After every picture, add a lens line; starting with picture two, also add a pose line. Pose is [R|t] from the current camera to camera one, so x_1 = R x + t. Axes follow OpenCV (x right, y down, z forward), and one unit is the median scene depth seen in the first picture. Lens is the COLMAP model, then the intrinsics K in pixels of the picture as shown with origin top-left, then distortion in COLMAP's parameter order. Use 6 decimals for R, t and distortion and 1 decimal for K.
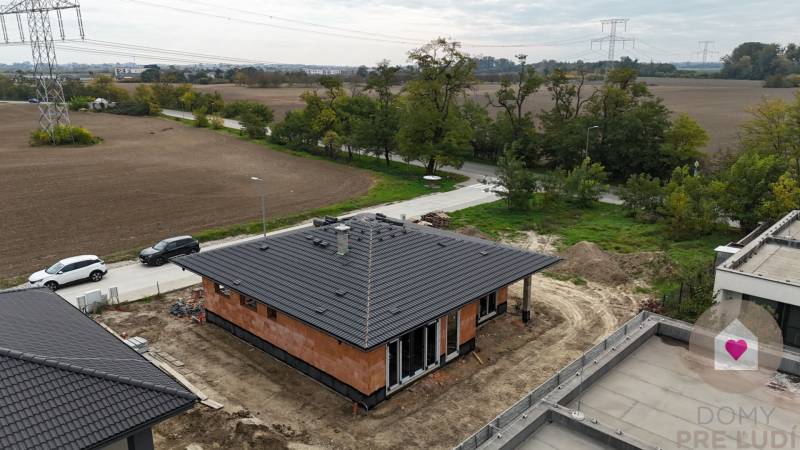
lens RADIAL K [[583.9, 0, 400.0], [0, 583.9, 225.0], [0, 0, 1]] dist [0.077793, -0.074832]
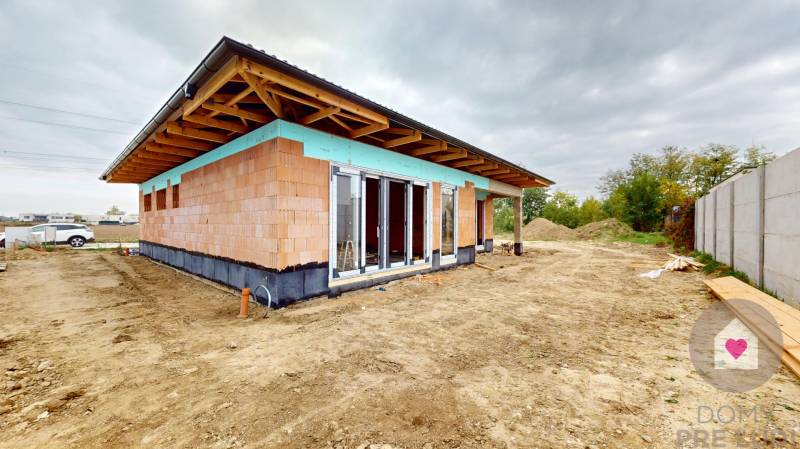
lens RADIAL K [[293.2, 0, 400.0], [0, 293.2, 224.5], [0, 0, 1]] dist [-0.000627, -0.000088]
pose [[0.998797, 0.003263, 0.048929, 0.019061], [0.009519, 0.965901, -0.258736, 0.277470], [-0.048105, 0.258891, 0.964708, 0.696133]]
